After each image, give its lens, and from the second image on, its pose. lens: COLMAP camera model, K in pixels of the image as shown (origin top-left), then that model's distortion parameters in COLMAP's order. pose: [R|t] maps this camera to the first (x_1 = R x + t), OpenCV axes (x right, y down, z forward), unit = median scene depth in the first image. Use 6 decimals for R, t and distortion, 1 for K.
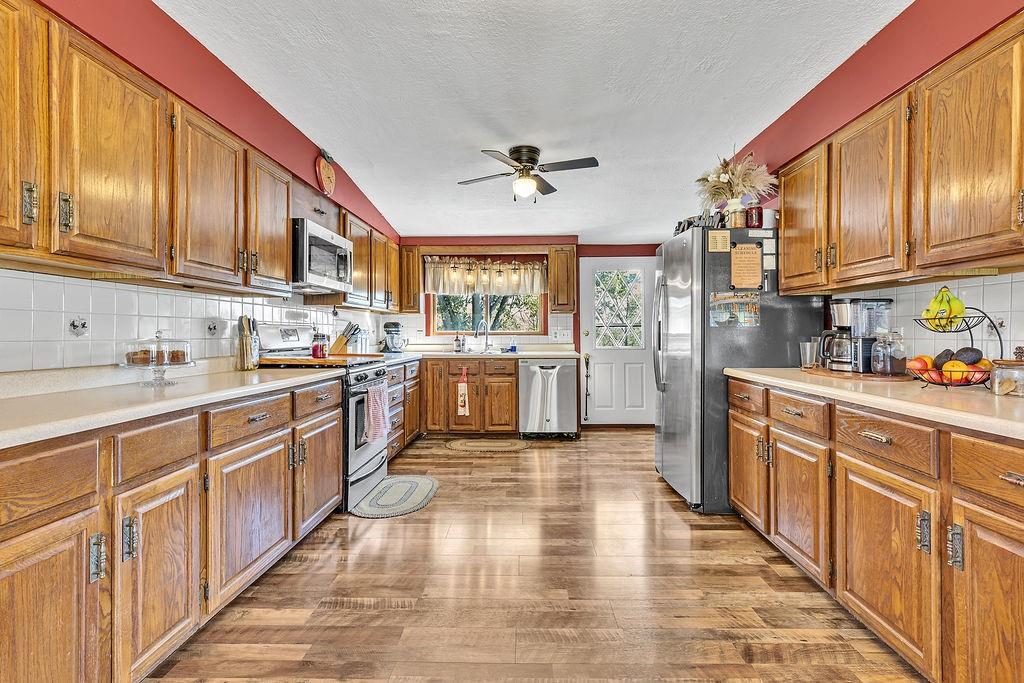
lens RADIAL K [[462.7, 0, 507.5], [0, 462.7, 335.0], [0, 0, 1]] dist [0.003349, -0.003062]
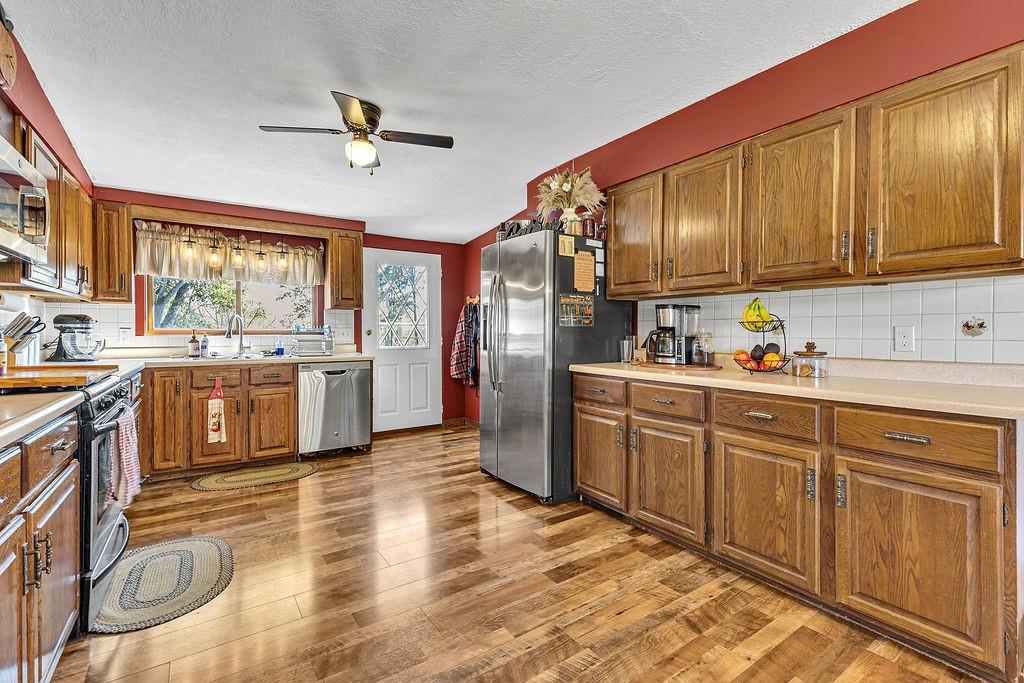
lens RADIAL K [[462.7, 0, 514.3], [0, 462.7, 337.5], [0, 0, 1]] dist [0.003349, -0.003062]
pose [[0.807417, -0.004673, 0.589963, -0.261598], [0.000457, 0.999973, 0.007295, -0.000344], [-0.589982, -0.005621, 0.807397, 0.208542]]
